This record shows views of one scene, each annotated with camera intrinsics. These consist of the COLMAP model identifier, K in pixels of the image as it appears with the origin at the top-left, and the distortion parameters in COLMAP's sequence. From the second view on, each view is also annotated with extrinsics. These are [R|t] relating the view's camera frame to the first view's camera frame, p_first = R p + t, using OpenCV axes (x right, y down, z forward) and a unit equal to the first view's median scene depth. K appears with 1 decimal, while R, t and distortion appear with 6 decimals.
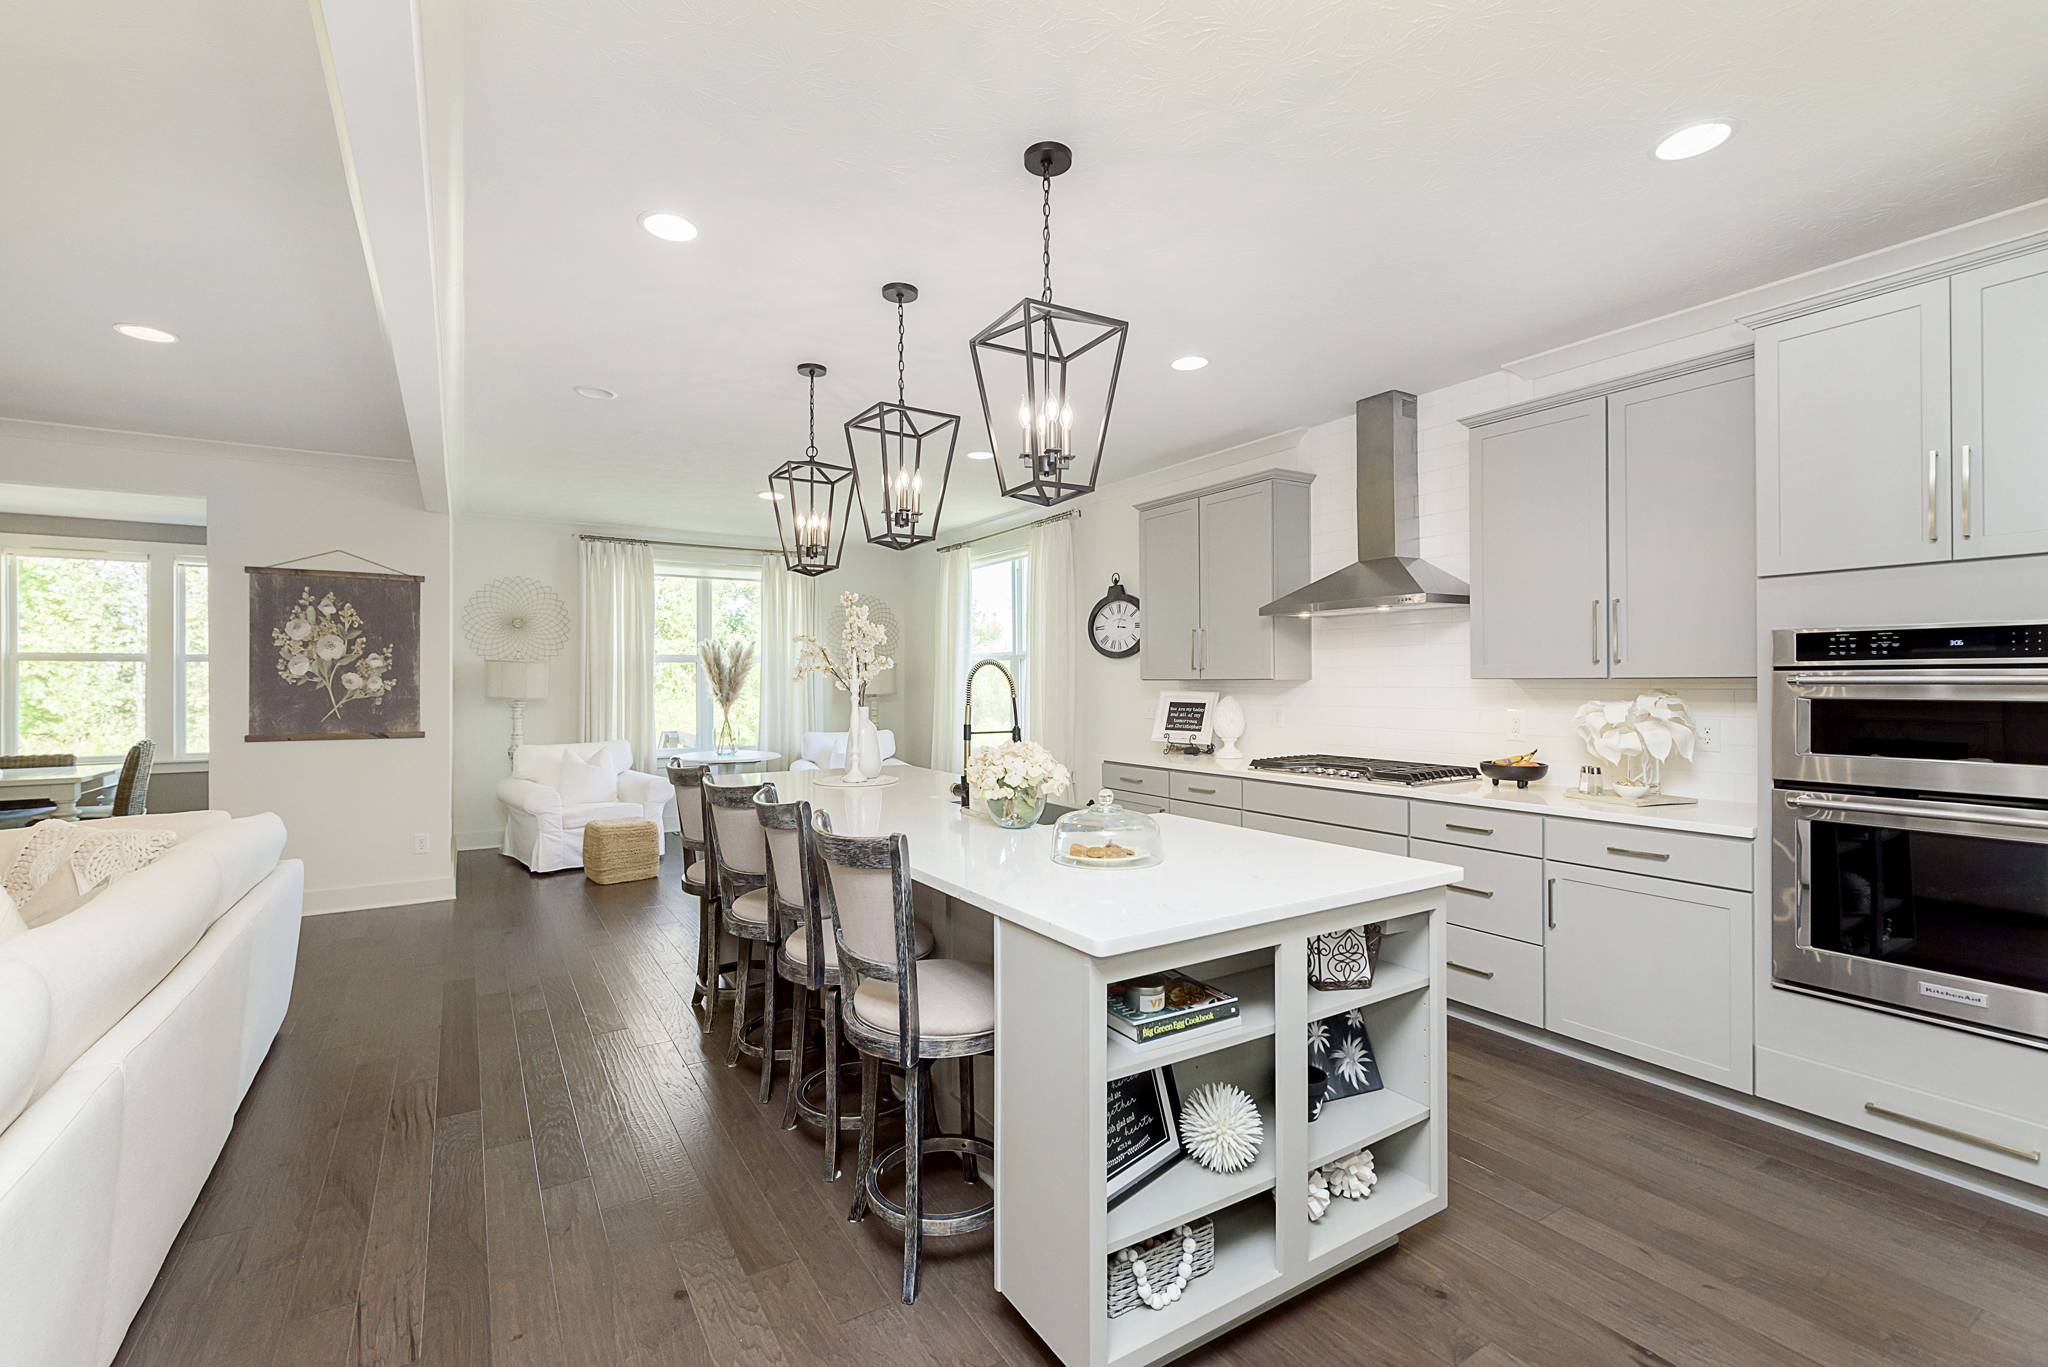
lens RADIAL K [[888.4, 0, 1009.9], [0, 888.4, 683.4], [0, 0, 1]] dist [0.002456, 0.000176]
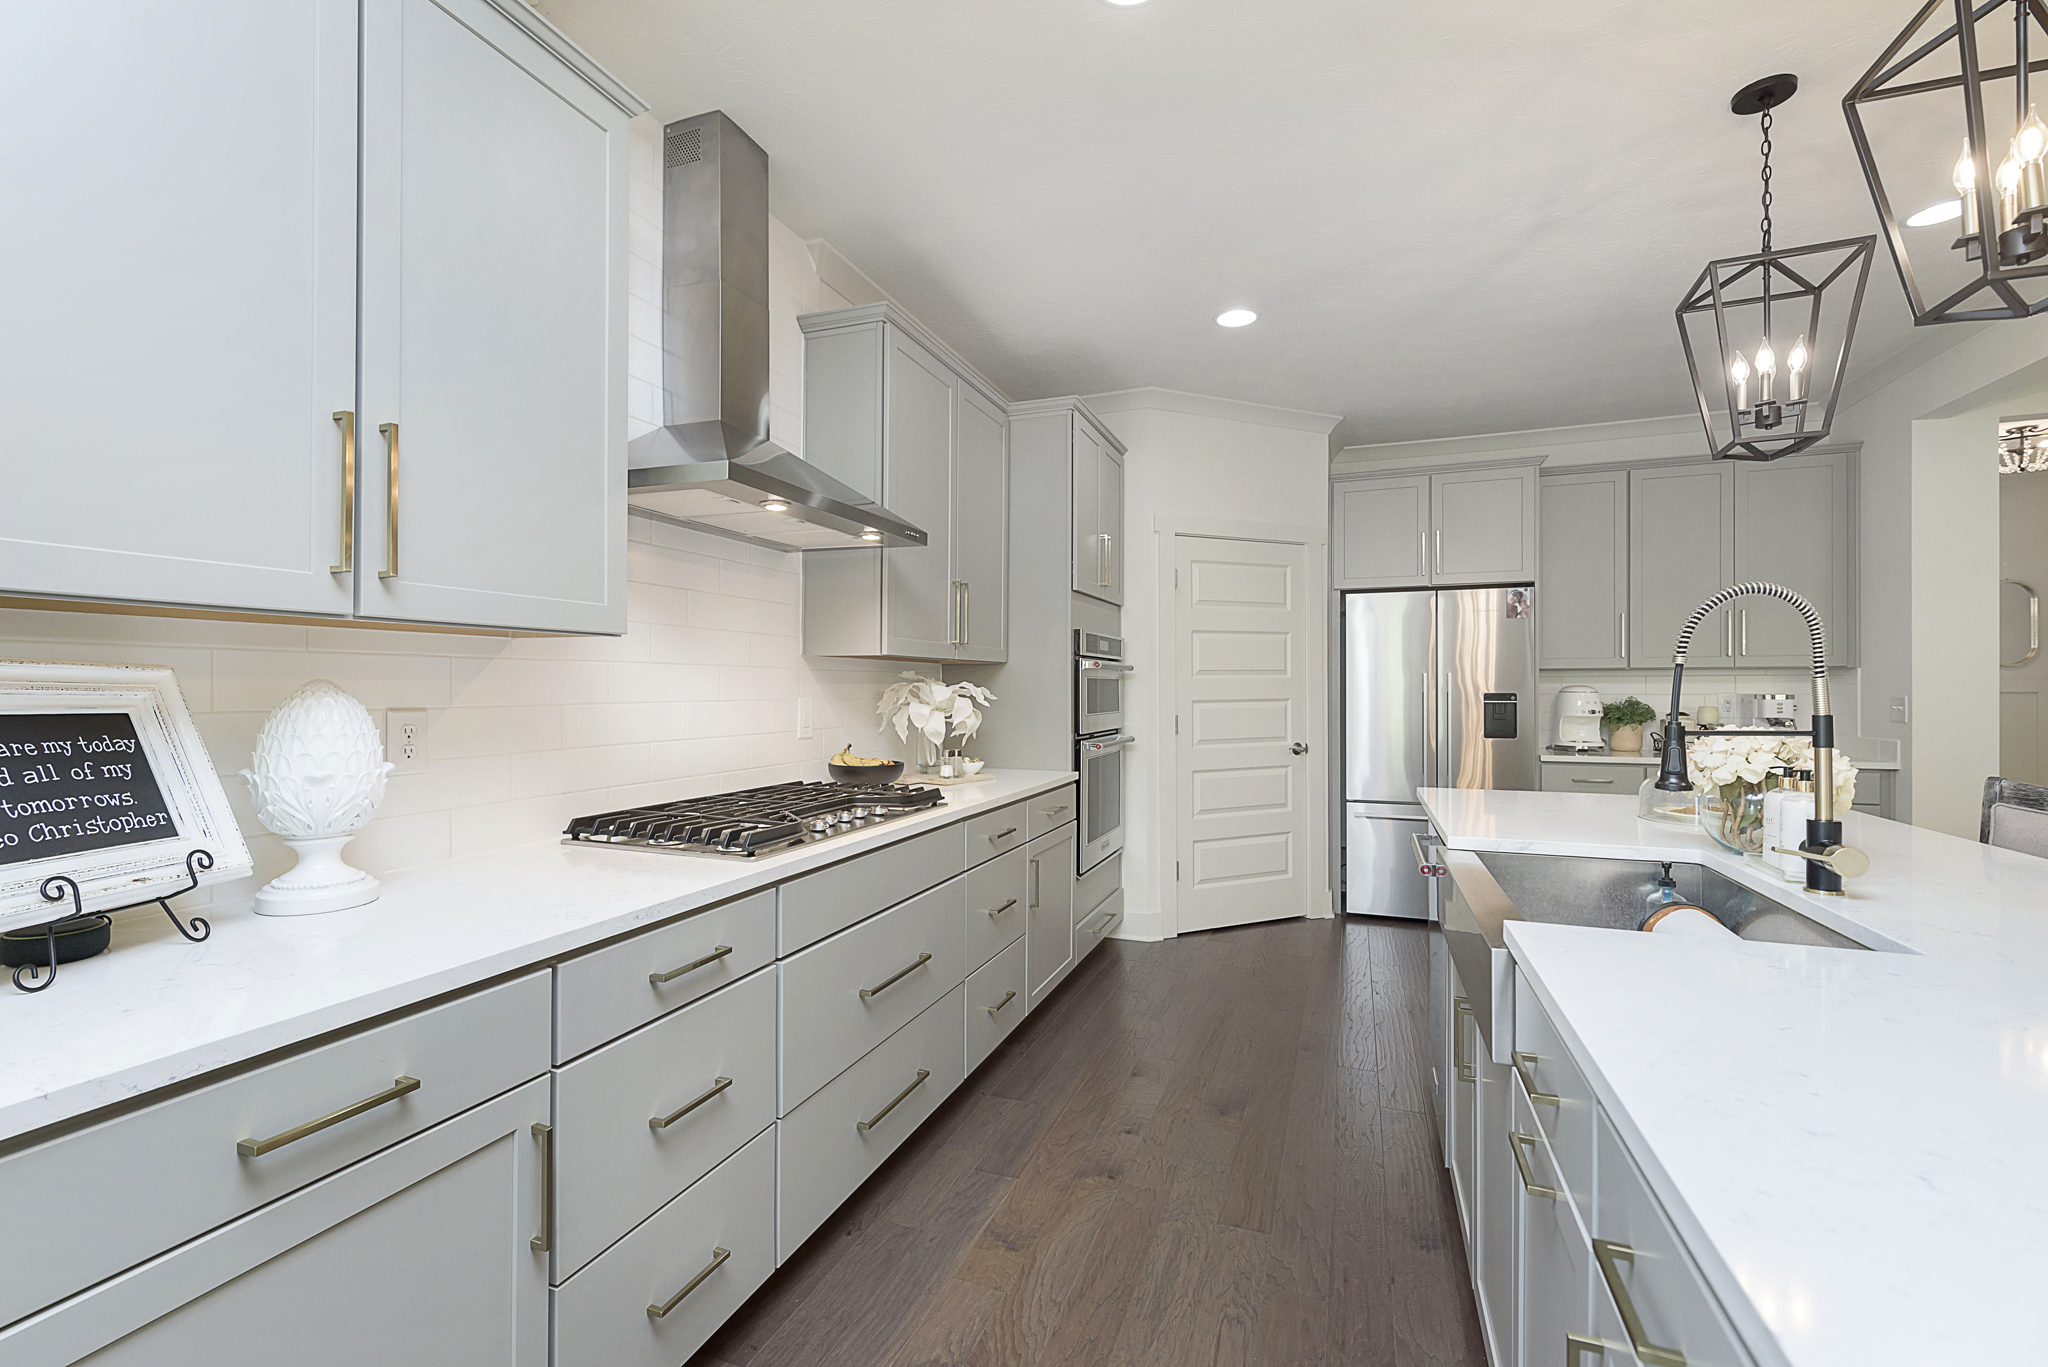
lens RADIAL K [[888.4, 0, 1009.9], [0, 888.4, 683.4], [0, 0, 1]] dist [0.002456, 0.000176]
pose [[-0.600826, 0.007142, 0.799348, -0.100689], [0.003710, 0.999974, -0.006146, 0.017231], [-0.799371, -0.000727, -0.600837, 0.974457]]
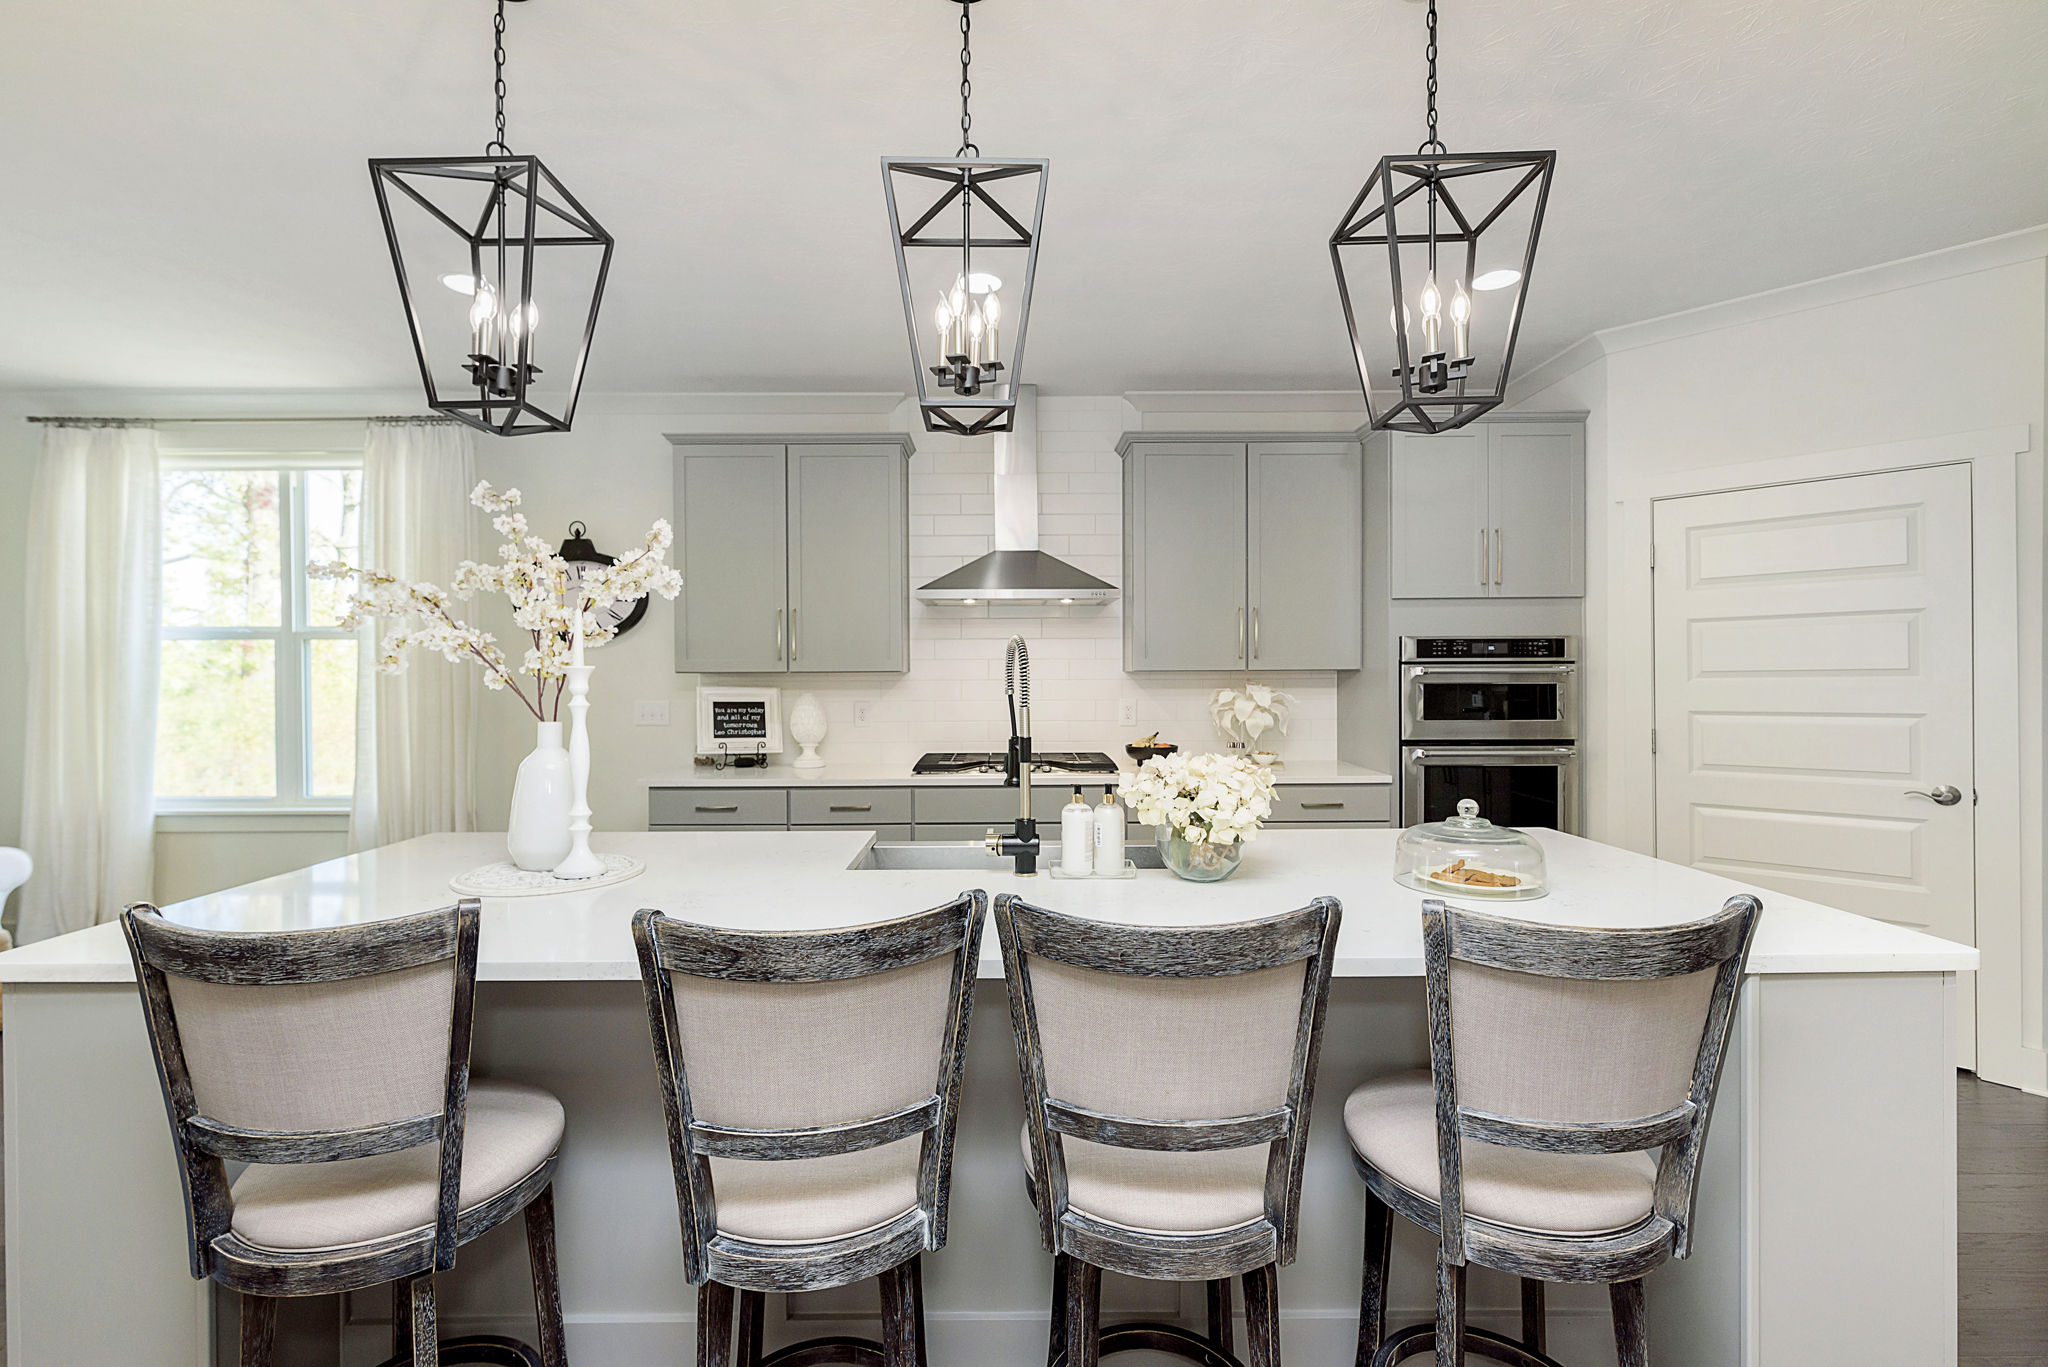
lens RADIAL K [[861.5, 0, 1015.3], [0, 861.5, 684.1], [0, 0, 1]] dist [0.002751, -0.000218]
pose [[0.518440, -0.007657, 0.855080, -0.334979], [0.005422, 0.999969, 0.005667, 0.003071], [-0.855097, 0.001698, 0.518466, 0.408604]]
